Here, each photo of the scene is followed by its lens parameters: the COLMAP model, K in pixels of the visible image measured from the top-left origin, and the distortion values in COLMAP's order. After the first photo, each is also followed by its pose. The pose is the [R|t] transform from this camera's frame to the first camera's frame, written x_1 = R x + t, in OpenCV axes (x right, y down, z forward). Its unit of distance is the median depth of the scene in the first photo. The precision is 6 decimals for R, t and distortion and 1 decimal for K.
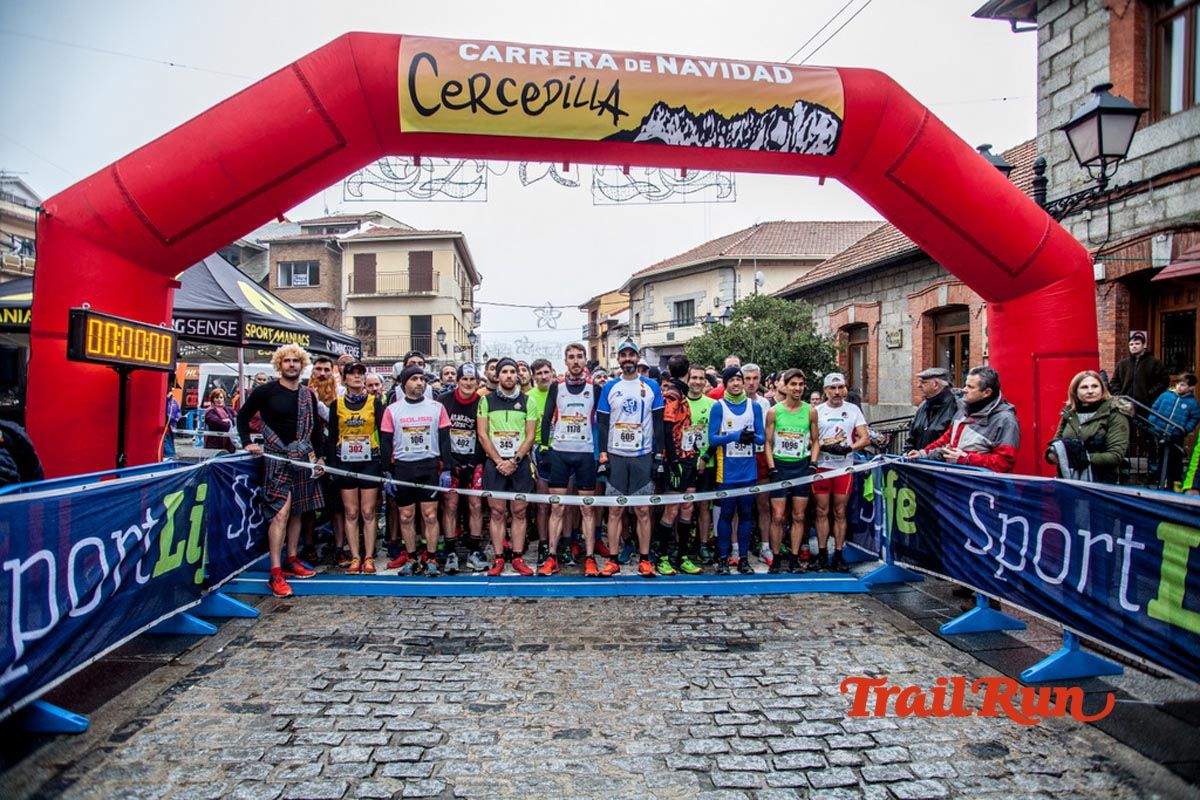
lens RADIAL K [[693.6, 0, 600.0], [0, 693.6, 400.0], [0, 0, 1]] dist [-0.088557, 0.053011]
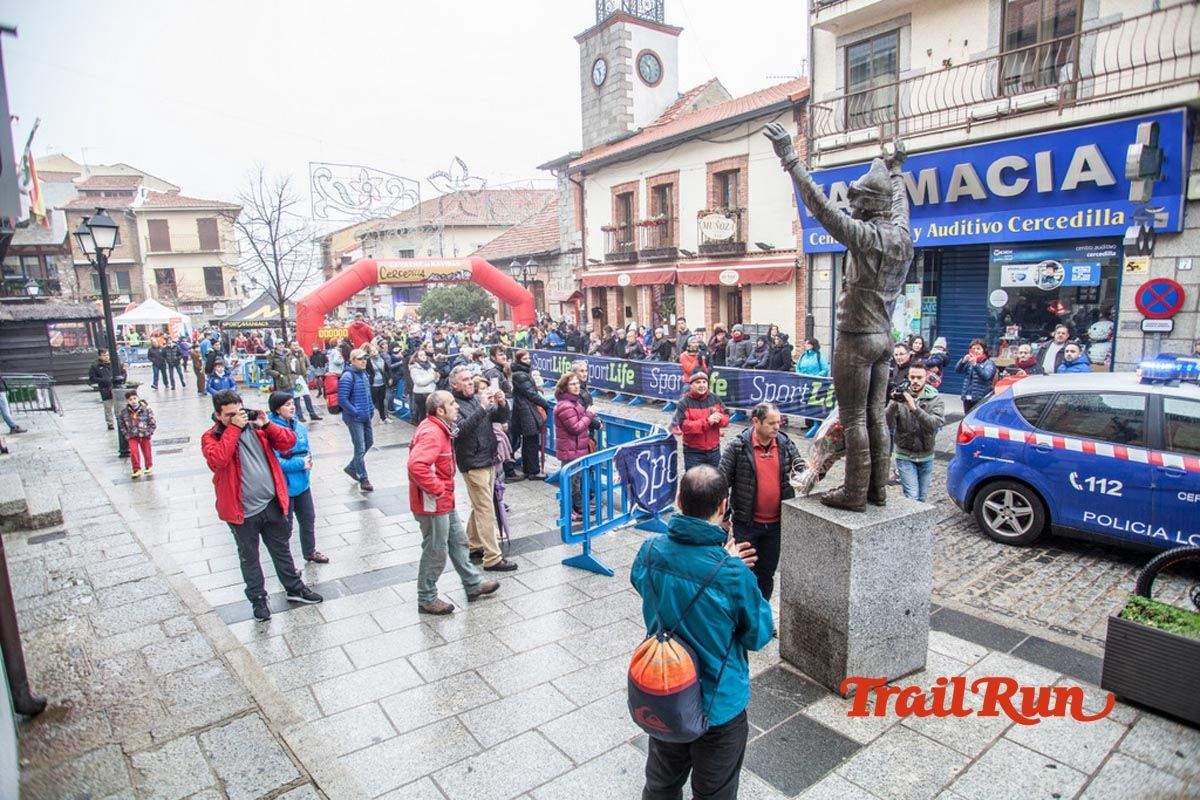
lens RADIAL K [[693.6, 0, 600.0], [0, 693.6, 400.0], [0, 0, 1]] dist [-0.088557, 0.053011]
pose [[0.912992, -0.098984, 0.395789, -0.121370], [0.041403, 0.987592, 0.151483, -0.035780], [-0.405872, -0.121916, 0.905762, -0.570380]]
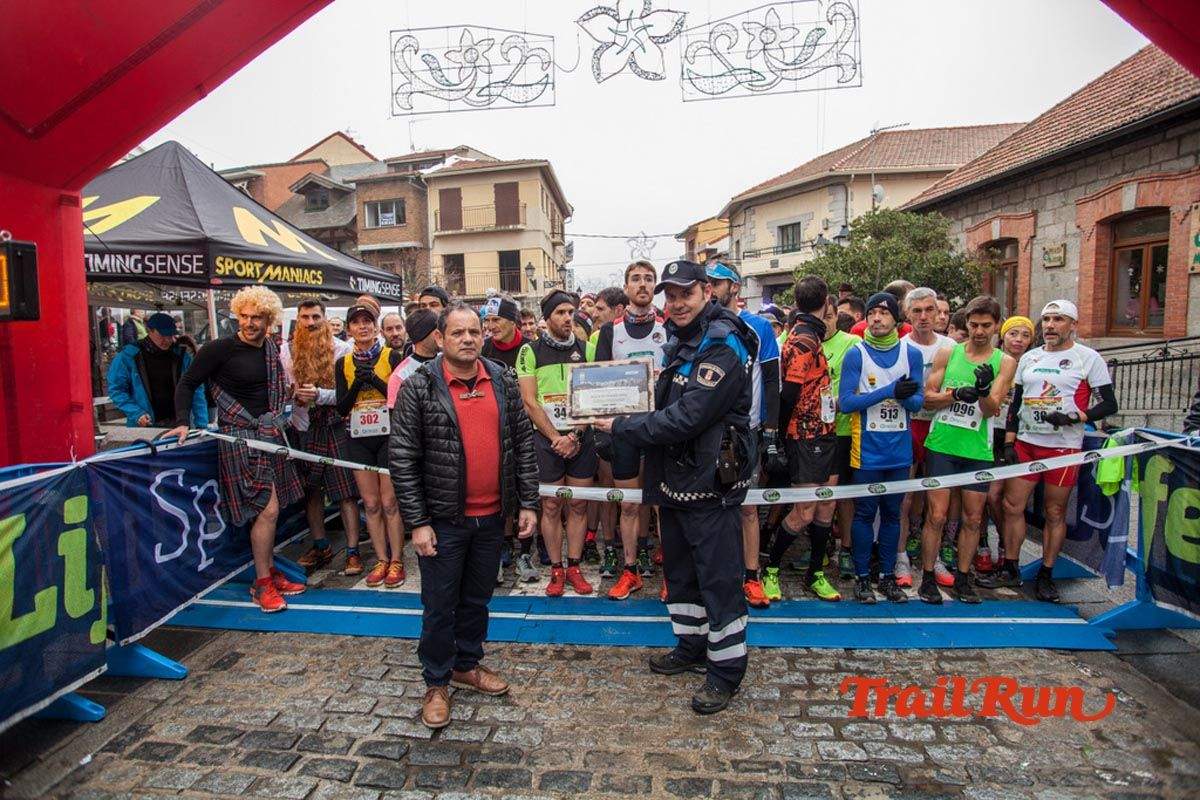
lens RADIAL K [[693.6, 0, 600.0], [0, 693.6, 400.0], [0, 0, 1]] dist [-0.088557, 0.053011]
pose [[0.989537, -0.009386, -0.143971, 0.002319], [0.023021, 0.995369, 0.093334, -0.002447], [0.142428, -0.095672, 0.985171, 0.052324]]
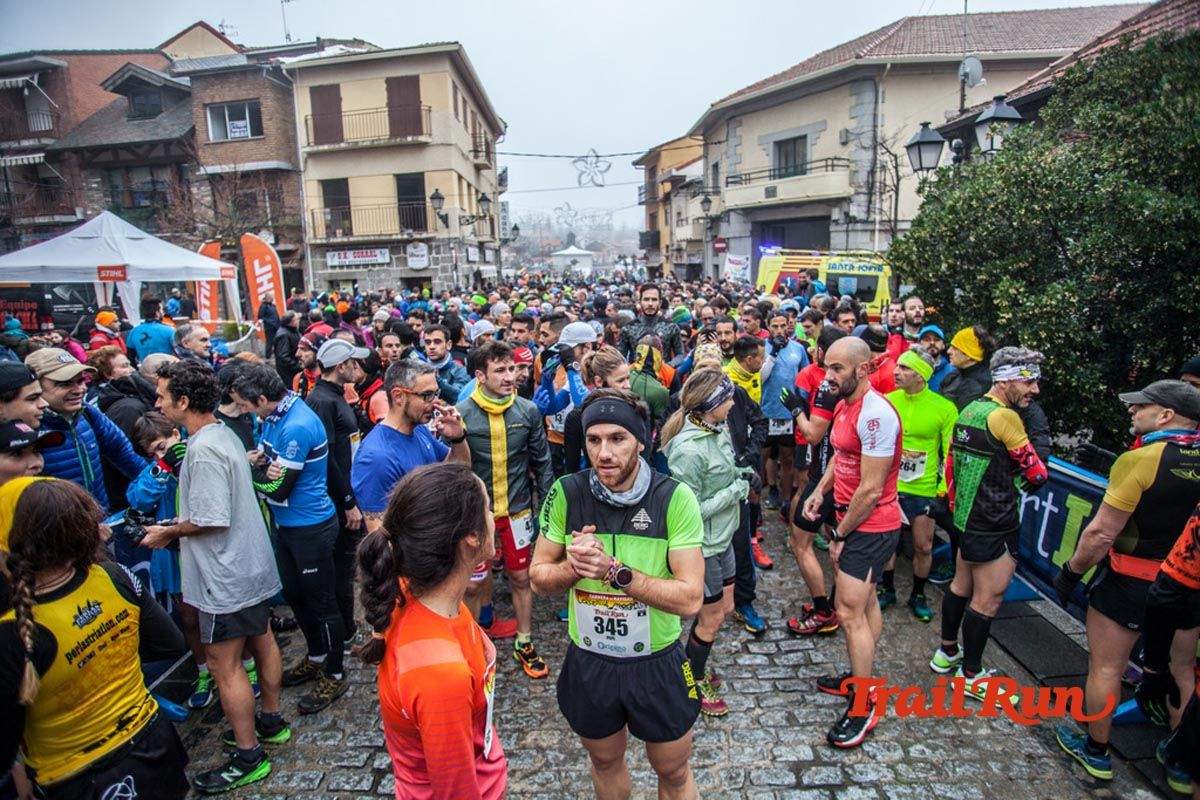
lens RADIAL K [[693.6, 0, 600.0], [0, 693.6, 400.0], [0, 0, 1]] dist [-0.088557, 0.053011]
pose [[0.996963, -0.013013, -0.076783, -0.019221], [0.026777, 0.983107, 0.181064, -0.018358], [0.073130, -0.182570, 0.980469, 0.310375]]
